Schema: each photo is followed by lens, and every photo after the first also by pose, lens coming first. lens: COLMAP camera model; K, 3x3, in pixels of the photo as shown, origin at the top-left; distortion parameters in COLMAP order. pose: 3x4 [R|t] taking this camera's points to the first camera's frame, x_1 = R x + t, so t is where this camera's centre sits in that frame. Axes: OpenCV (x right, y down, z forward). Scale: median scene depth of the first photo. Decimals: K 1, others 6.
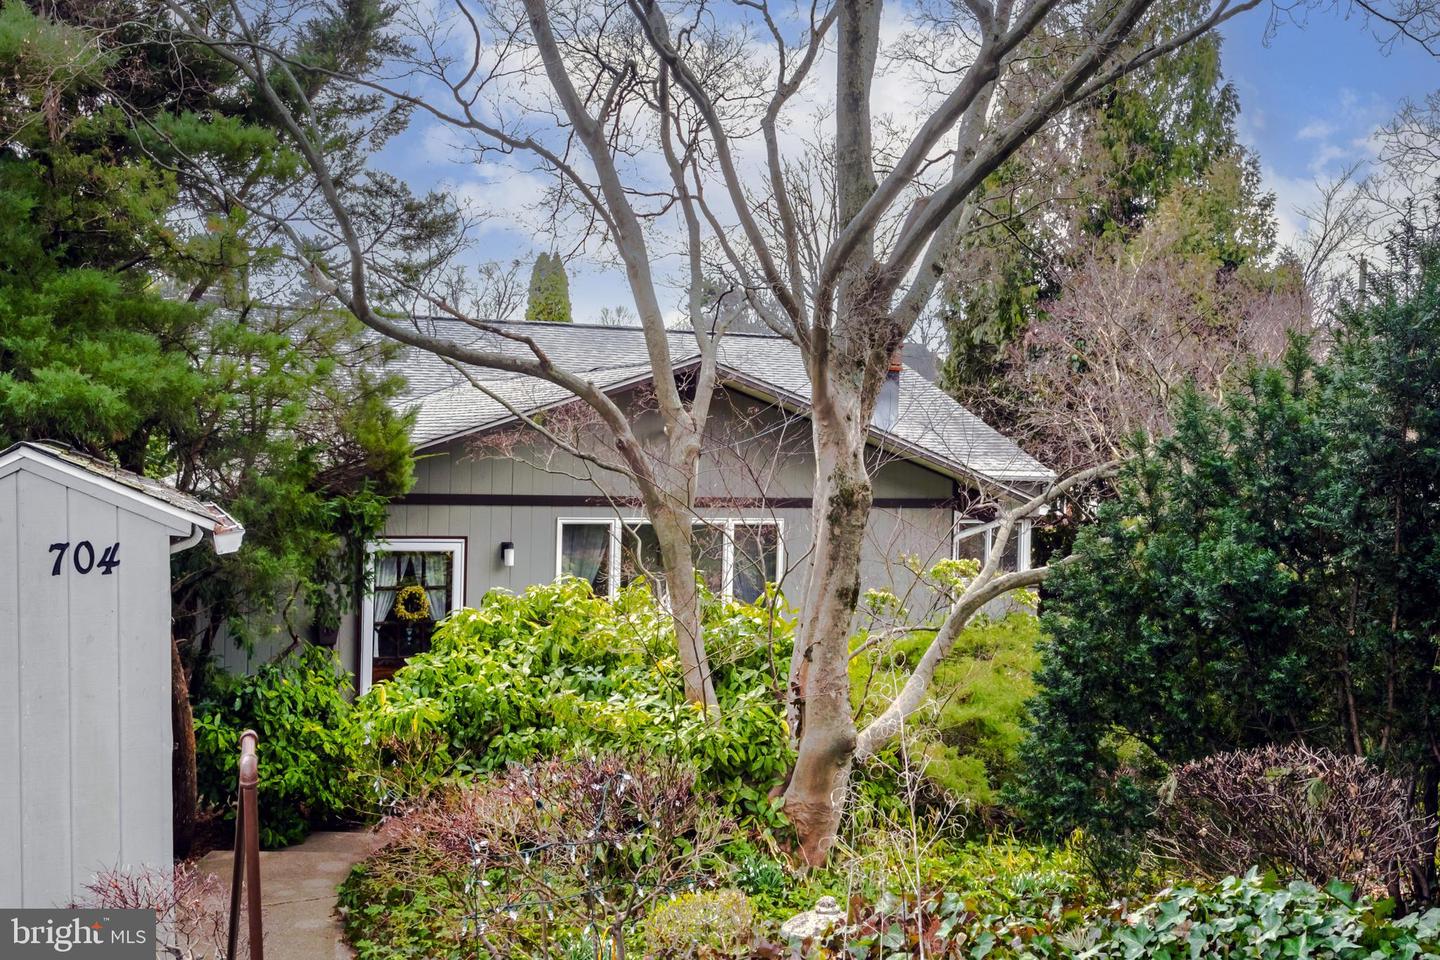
lens RADIAL K [[1446.4, 0, 718.3], [0, 1446.4, 481.3], [0, 0, 1]] dist [0.003498, -0.001988]
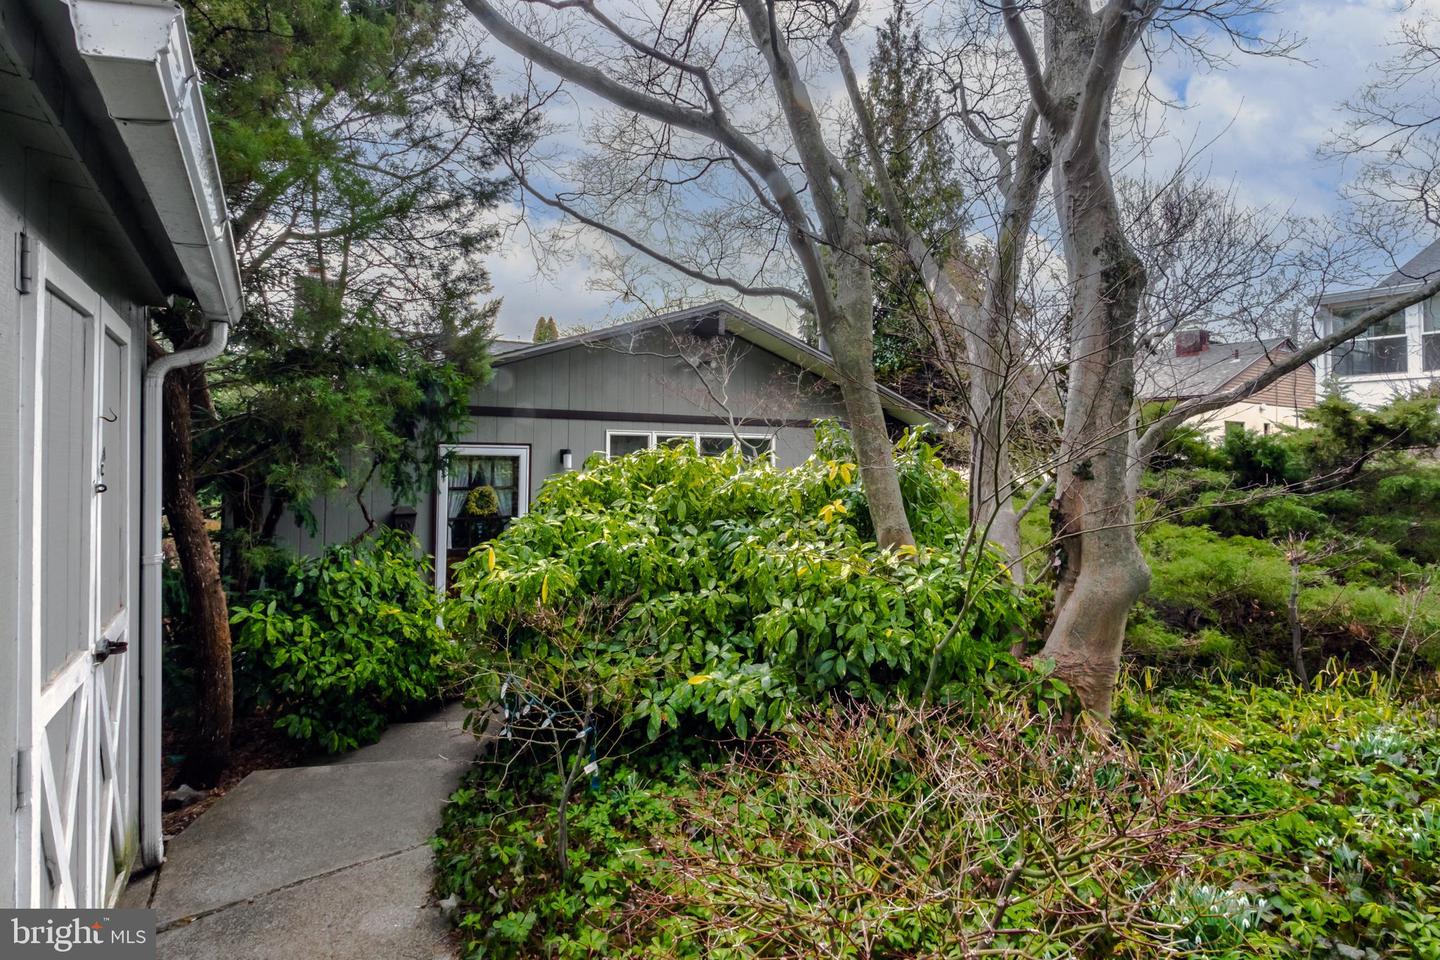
lens RADIAL K [[633.7, 0, 722.3], [0, 633.7, 467.7], [0, 0, 1]] dist [0.000366, 0.000120]
pose [[0.977438, -0.011667, 0.210899, -0.157965], [0.021294, 0.998829, -0.043433, 0.101575], [-0.210146, 0.046943, 0.976542, 0.558635]]
